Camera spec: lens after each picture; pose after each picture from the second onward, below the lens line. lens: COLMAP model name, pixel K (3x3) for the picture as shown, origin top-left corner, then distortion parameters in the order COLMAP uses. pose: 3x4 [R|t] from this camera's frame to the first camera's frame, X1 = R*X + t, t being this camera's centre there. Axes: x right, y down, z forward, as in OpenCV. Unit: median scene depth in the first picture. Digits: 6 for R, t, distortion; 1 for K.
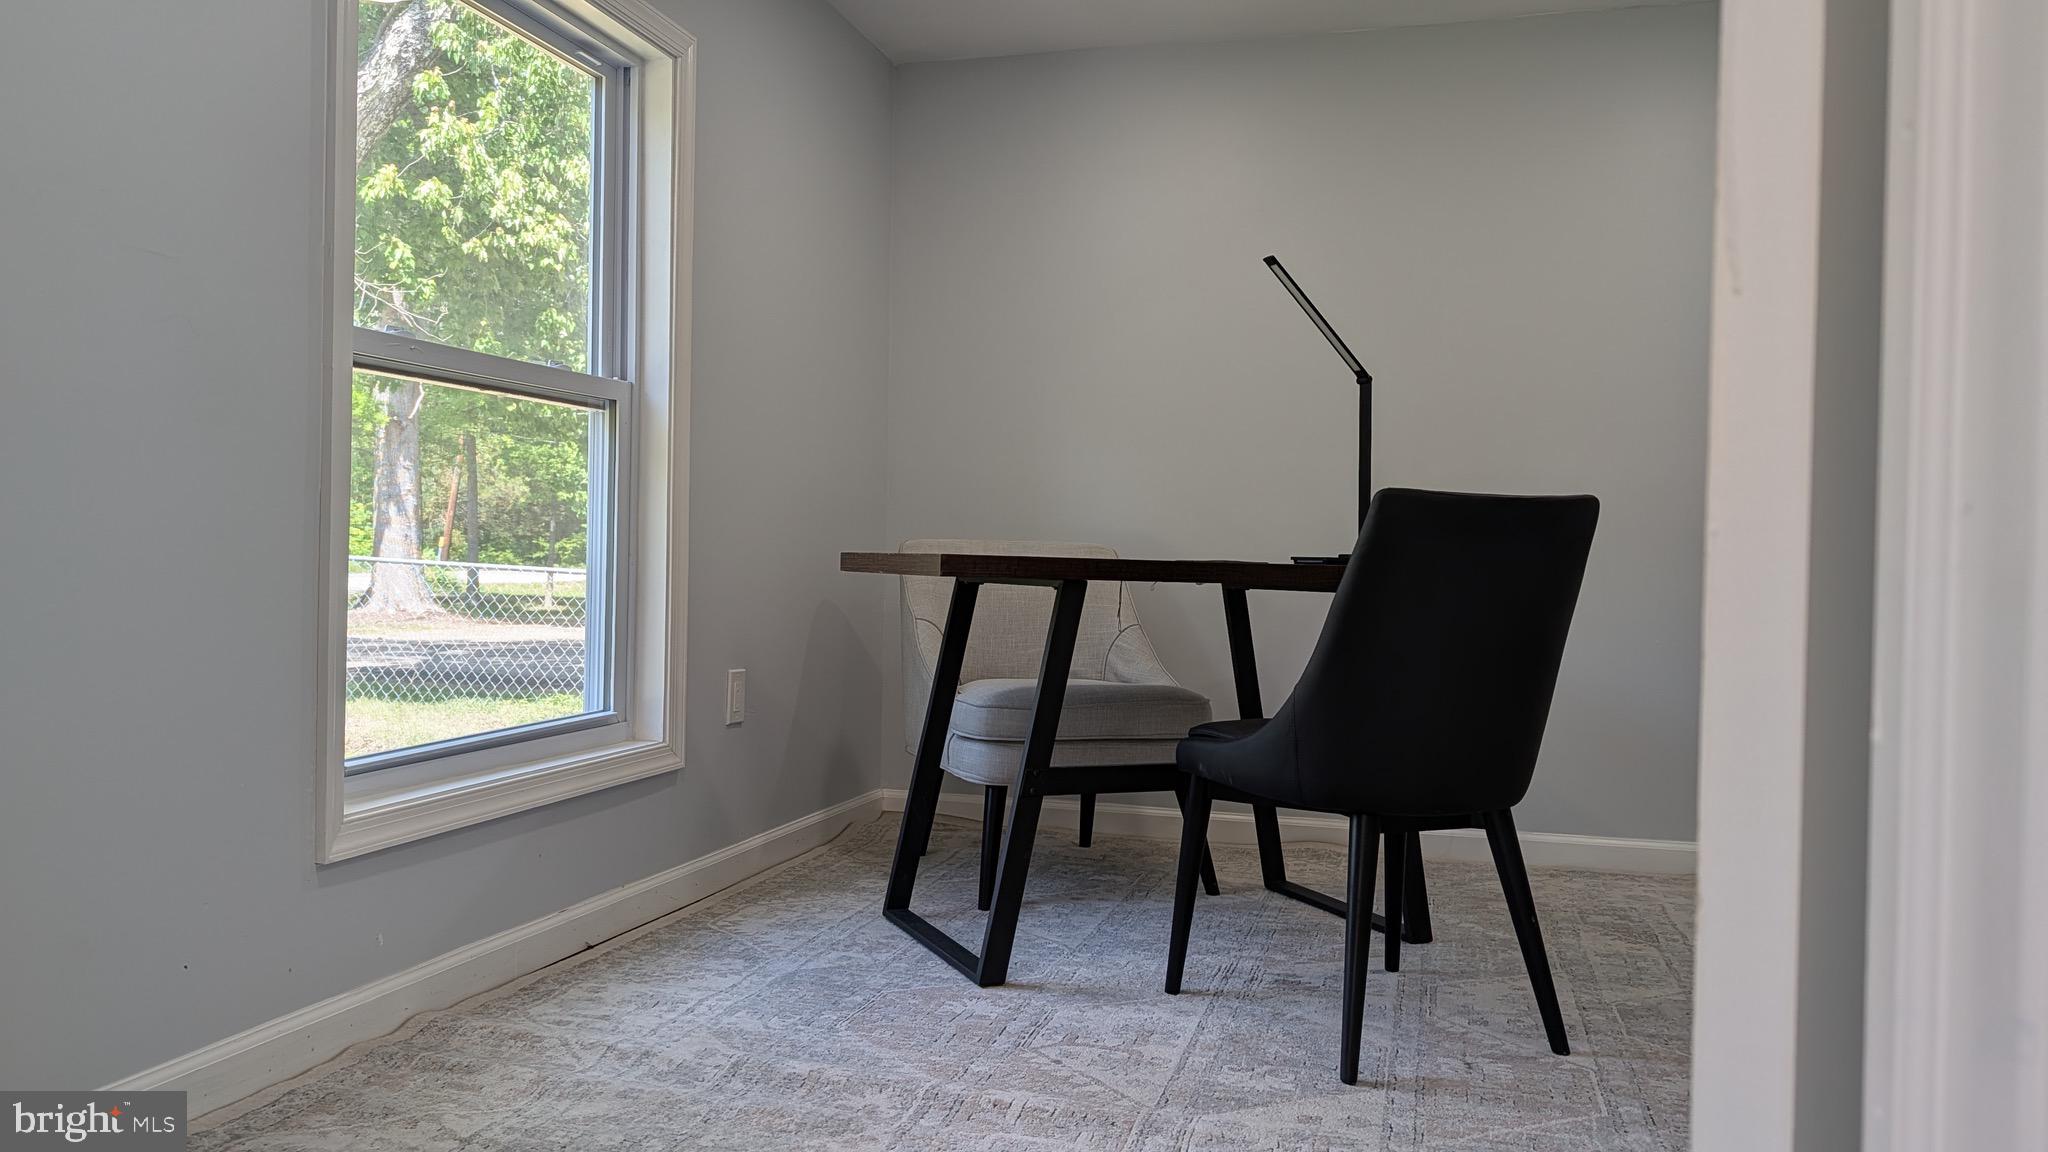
lens RADIAL K [[1489.8, 0, 1027.3], [0, 1489.8, 569.2], [0, 0, 1]] dist [0.028983, -0.022755]
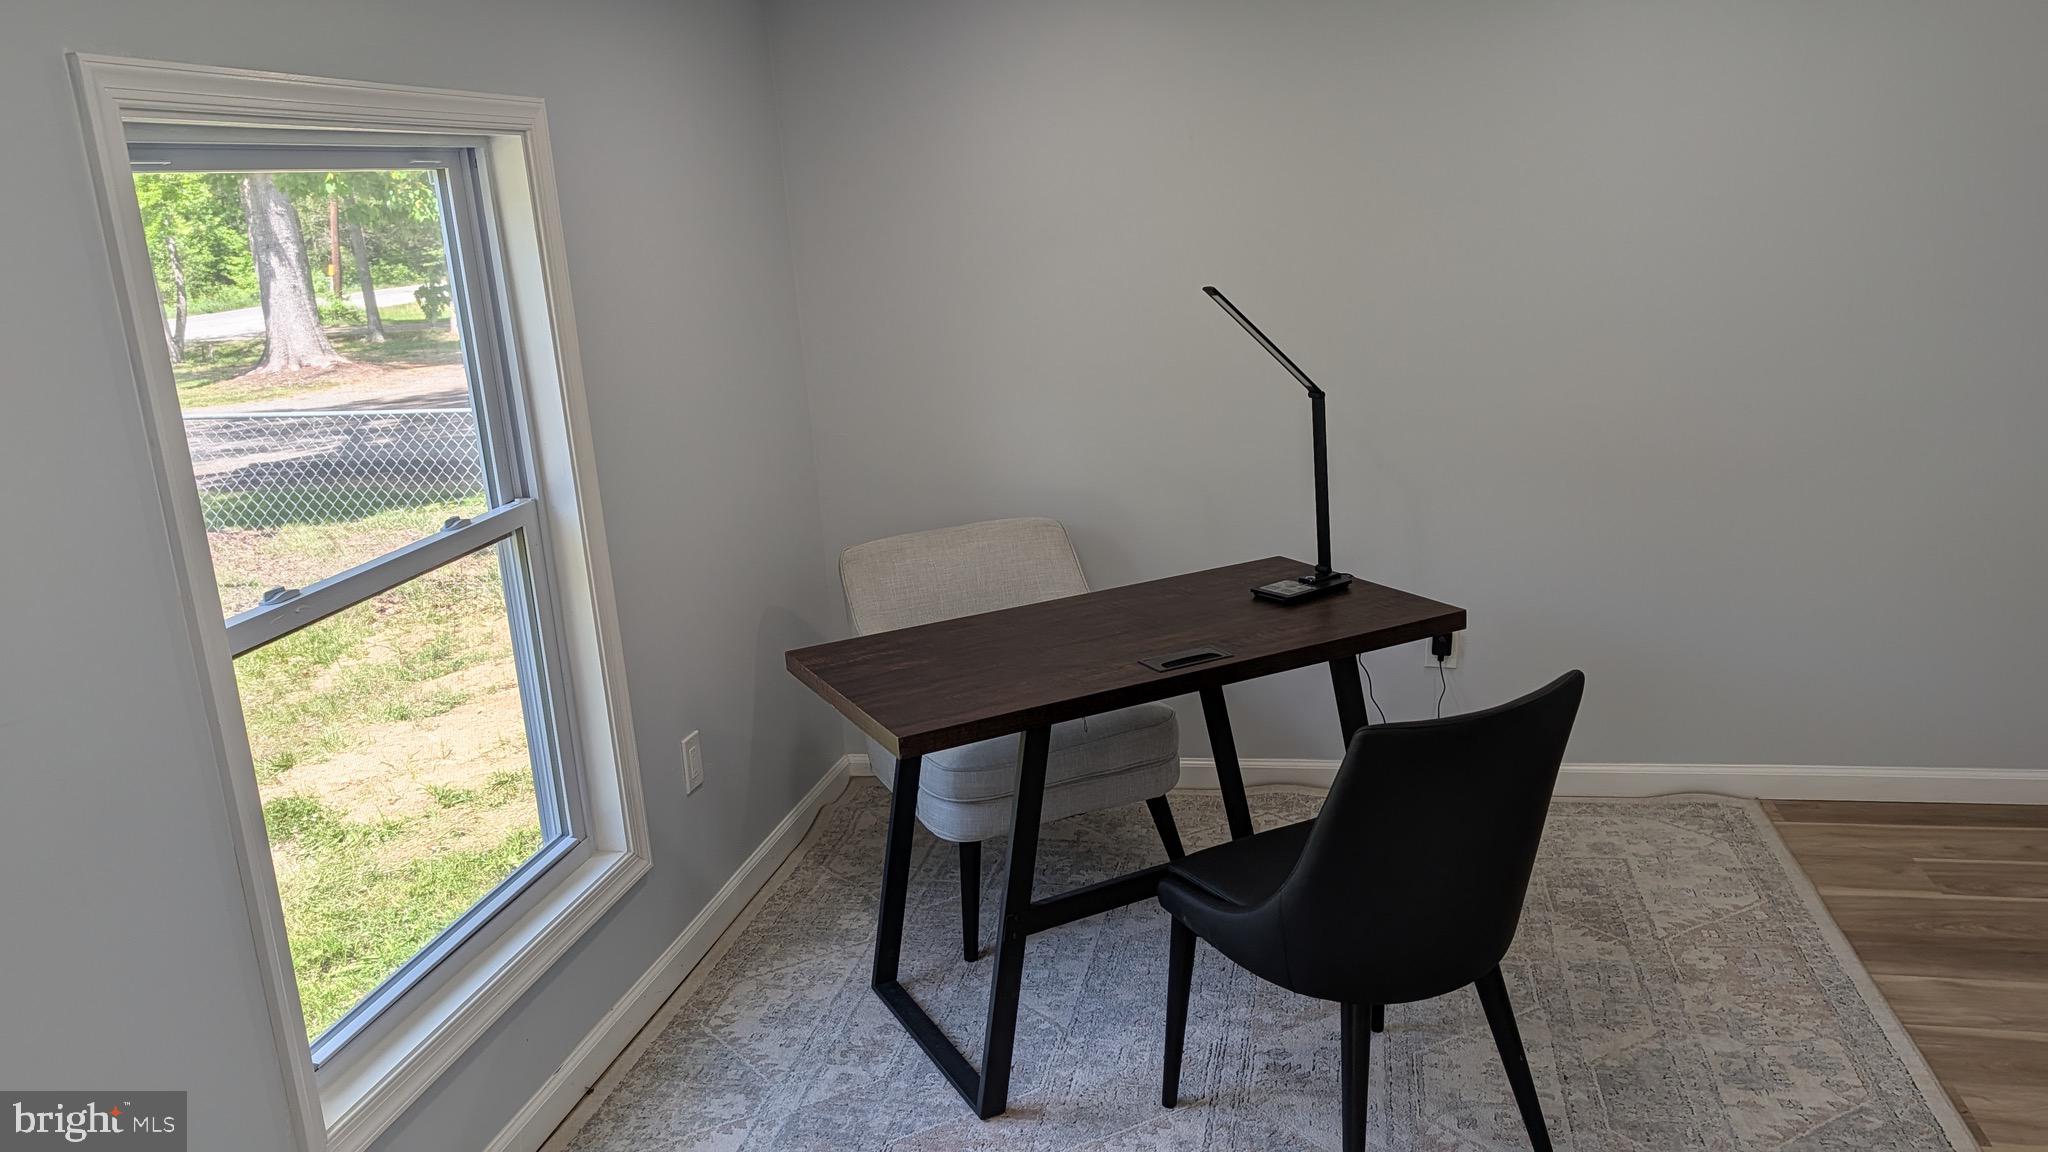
lens RADIAL K [[1489.8, 0, 1019.0], [0, 1489.8, 574.2], [0, 0, 1]] dist [0.028983, -0.022755]
pose [[0.994528, -0.100895, 0.027096, 0.002910], [0.092084, 0.969117, 0.228765, -0.264547], [-0.049341, -0.225018, 0.973105, 0.075295]]
